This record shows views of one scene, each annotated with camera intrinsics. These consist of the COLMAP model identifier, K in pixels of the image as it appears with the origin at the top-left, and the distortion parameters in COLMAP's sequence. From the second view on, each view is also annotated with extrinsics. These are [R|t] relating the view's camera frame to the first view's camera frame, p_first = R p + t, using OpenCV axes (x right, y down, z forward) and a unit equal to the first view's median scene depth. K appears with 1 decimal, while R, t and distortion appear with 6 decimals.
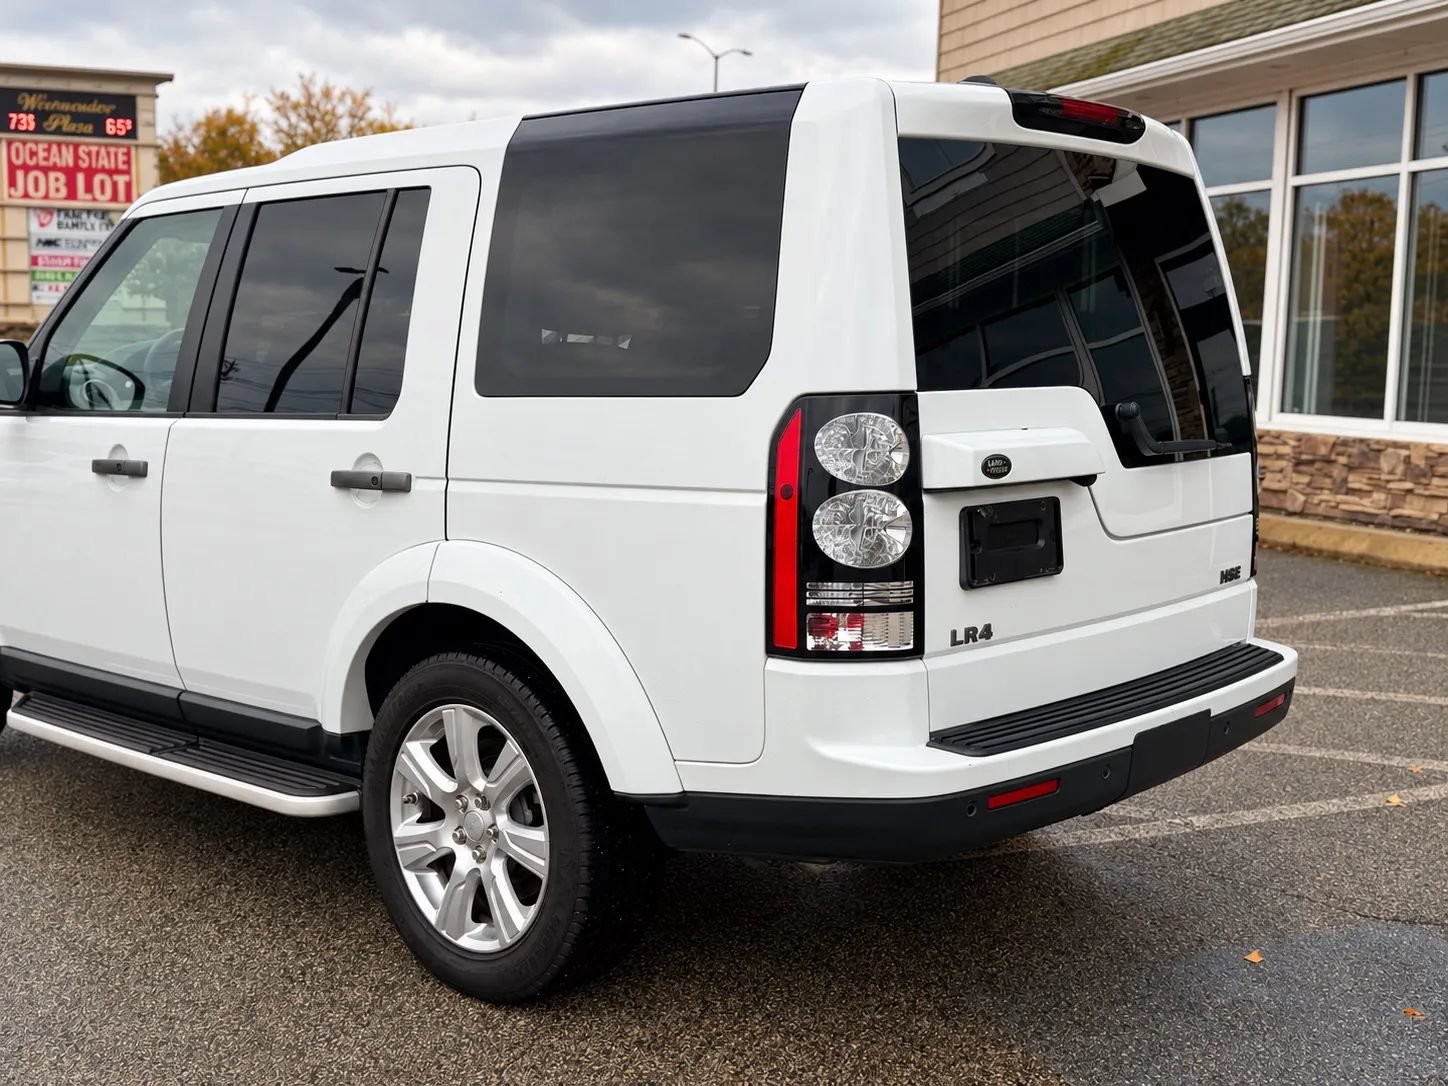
lens RADIAL K [[1673.4, 0, 722.9], [0, 1673.4, 565.4], [0, 0, 1]] dist [0.132382, -0.248267]
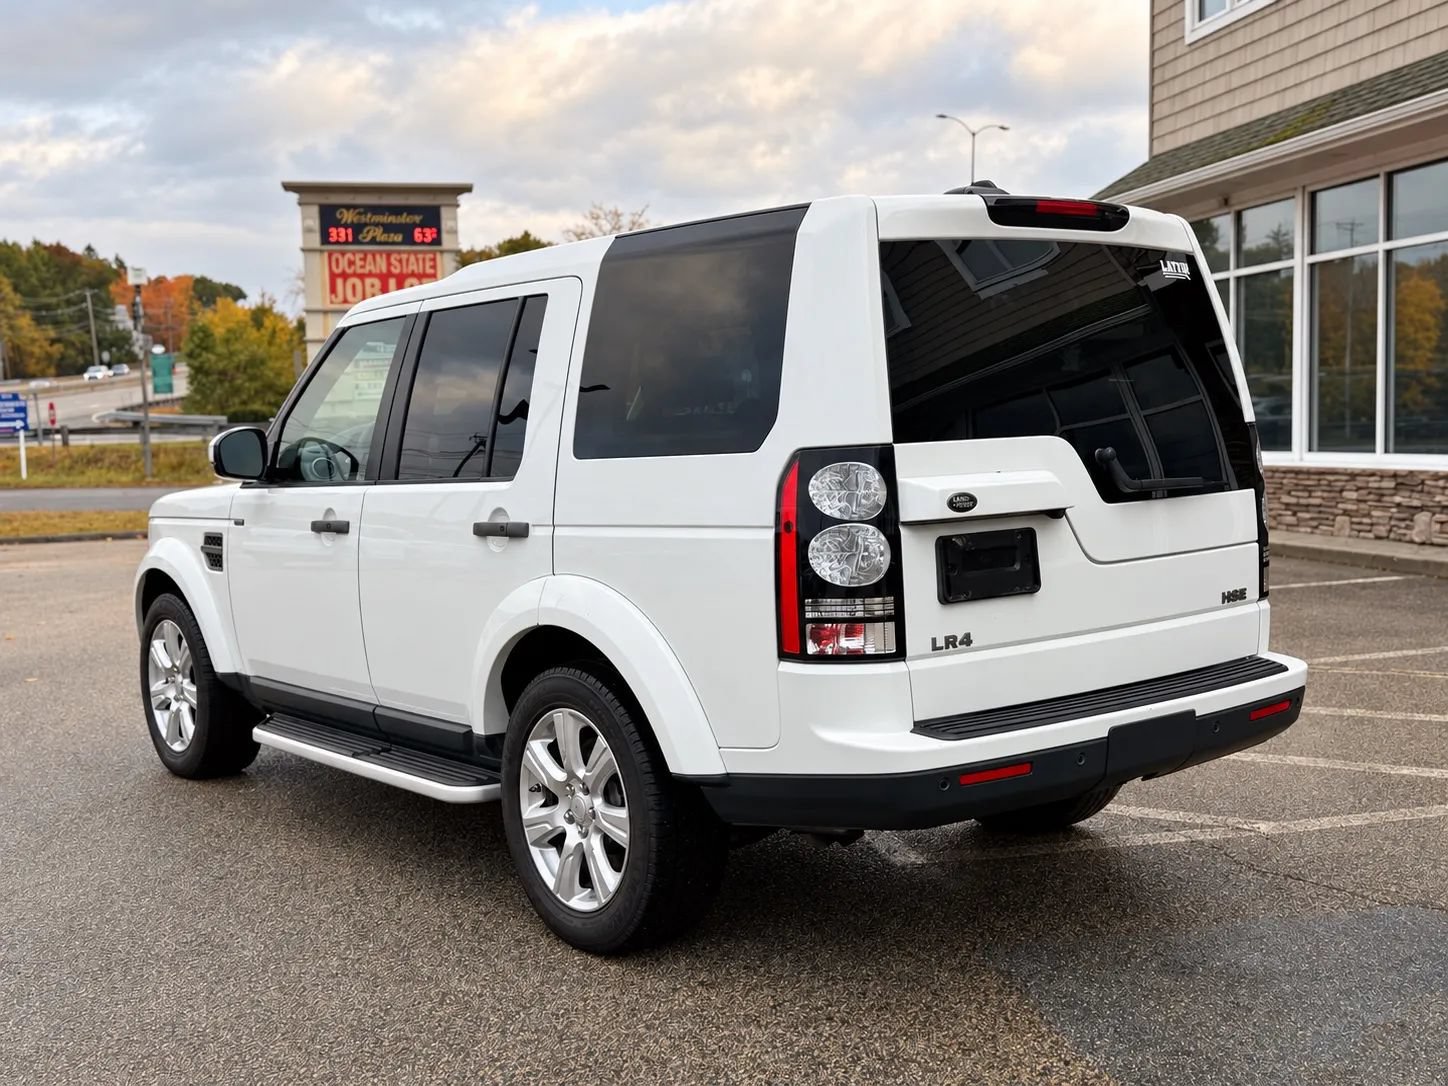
lens RADIAL K [[1627.1, 0, 724.0], [0, 1627.1, 543.0], [0, 0, 1]] dist [0.105421, -0.007929]
pose [[0.985467, -0.021129, -0.168549, 0.168271], [0.012495, 0.998563, -0.052123, 0.026559], [0.169408, 0.049259, 0.984314, -0.171846]]
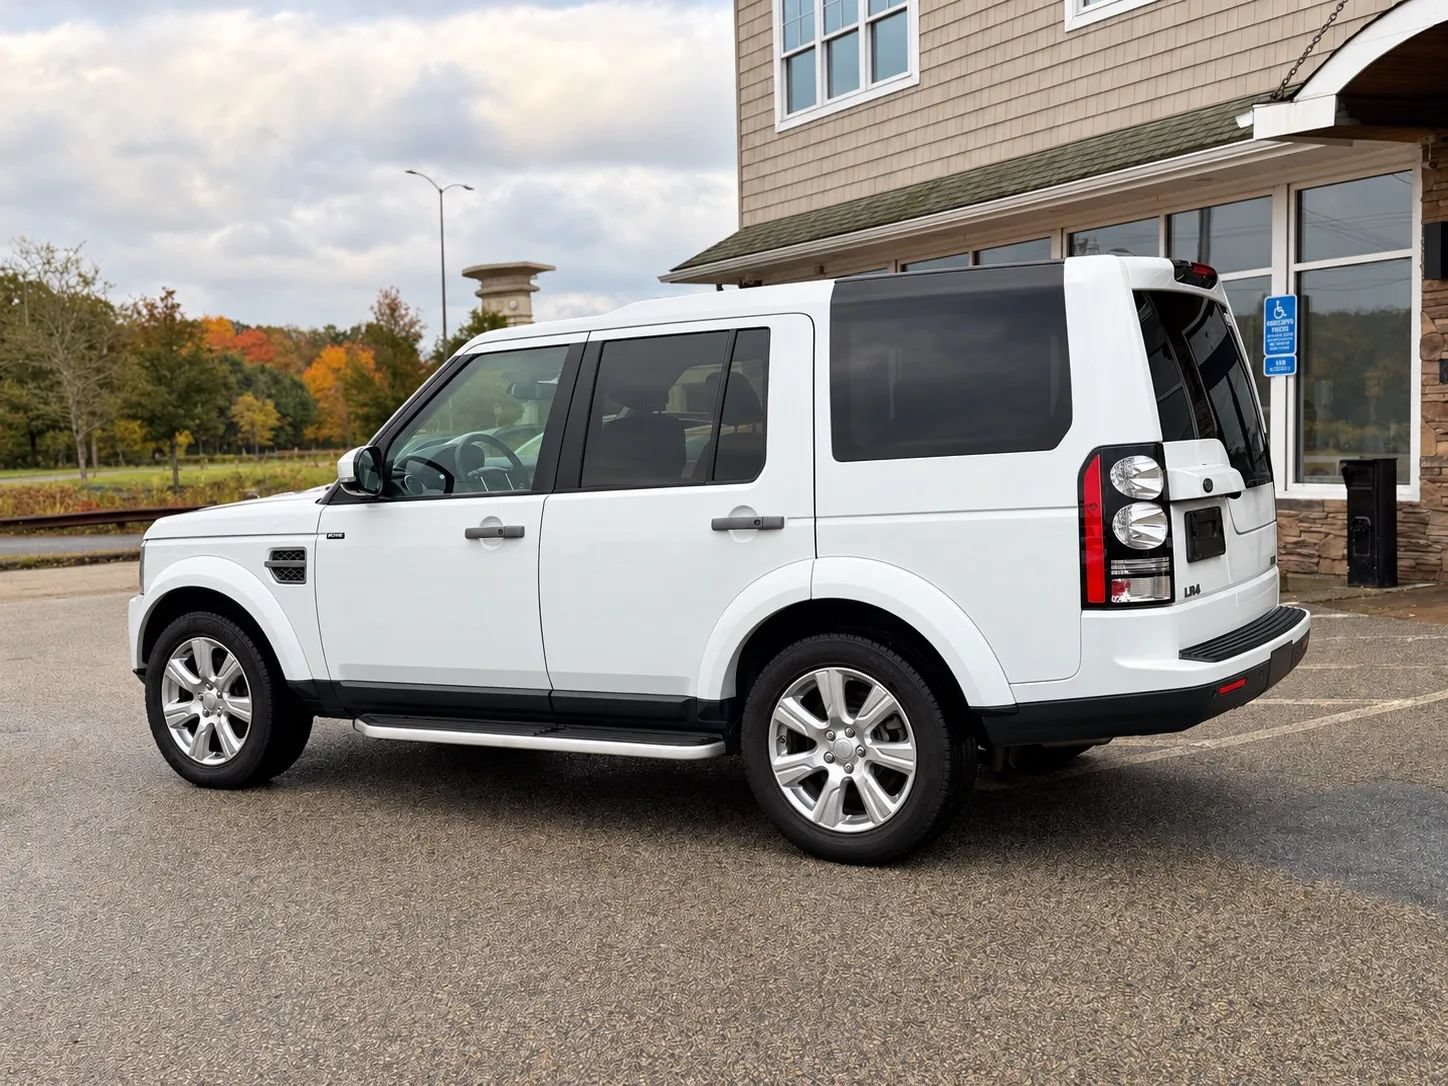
lens RADIAL K [[1587.9, 0, 728.8], [0, 1587.9, 570.2], [0, 0, 1]] dist [0.085814, -0.002917]
pose [[0.980444, -0.052130, 0.189767, -0.527210], [0.062858, 0.996721, -0.050952, 0.064981], [-0.186488, 0.061884, 0.980506, -0.392193]]
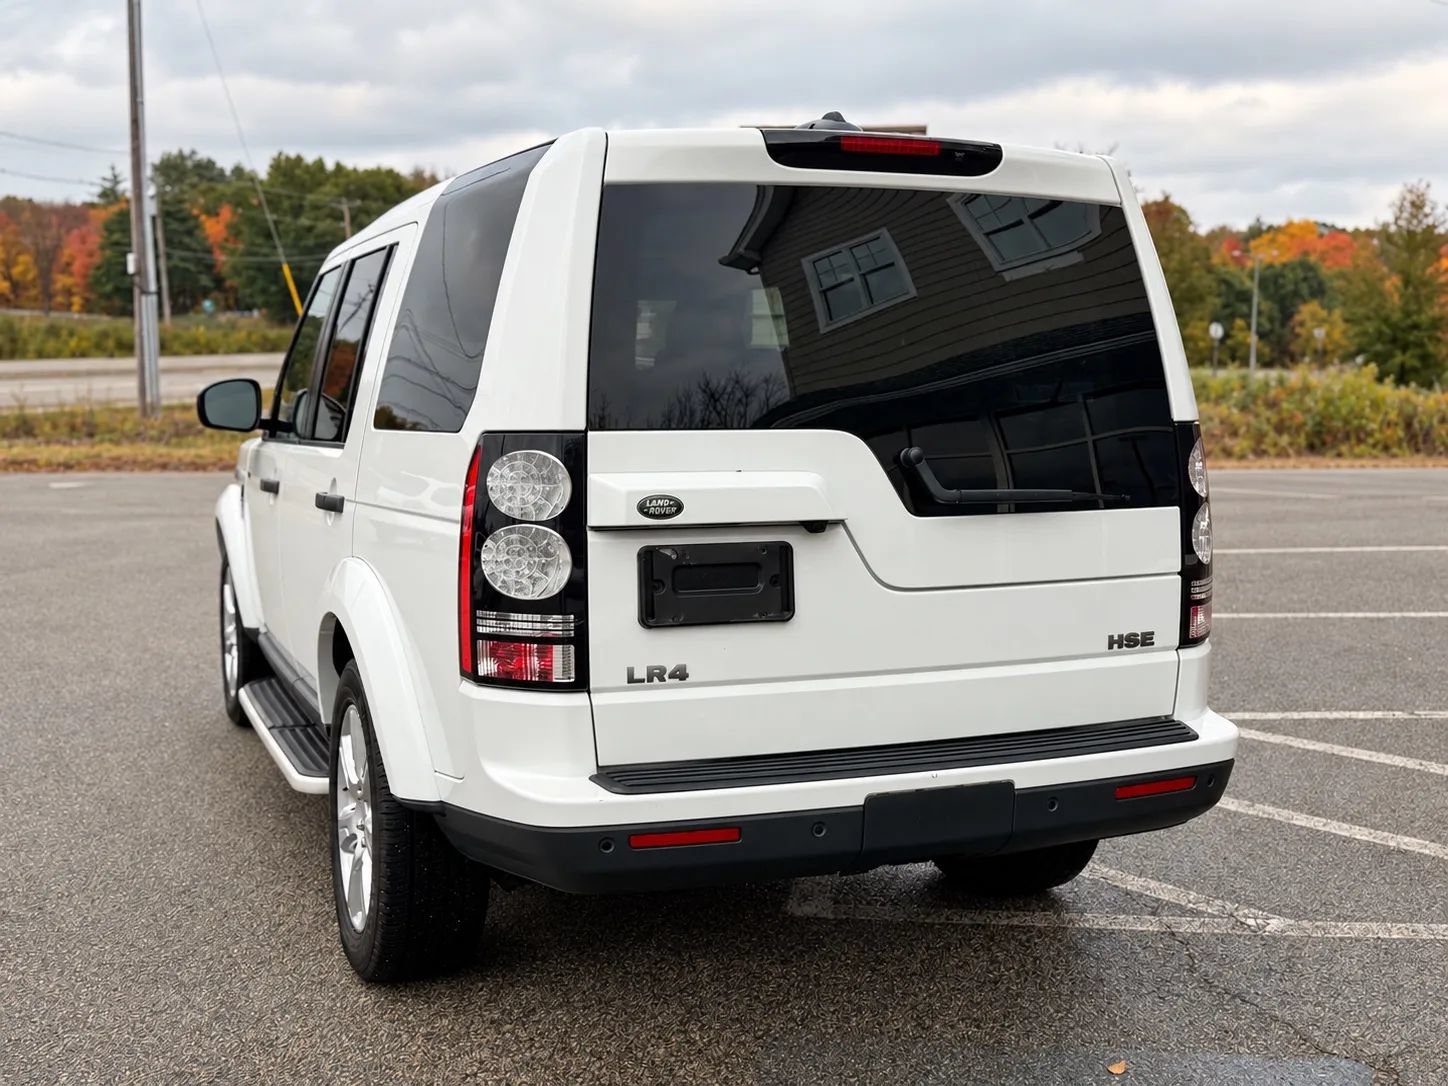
lens RADIAL K [[1673.4, 0, 722.9], [0, 1673.4, 565.4], [0, 0, 1]] dist [0.132382, -0.248267]
pose [[0.904581, 0.051140, -0.423224, 0.545997], [-0.060024, 0.998167, -0.007679, -0.016523], [0.422055, 0.032350, 0.905993, 0.097063]]
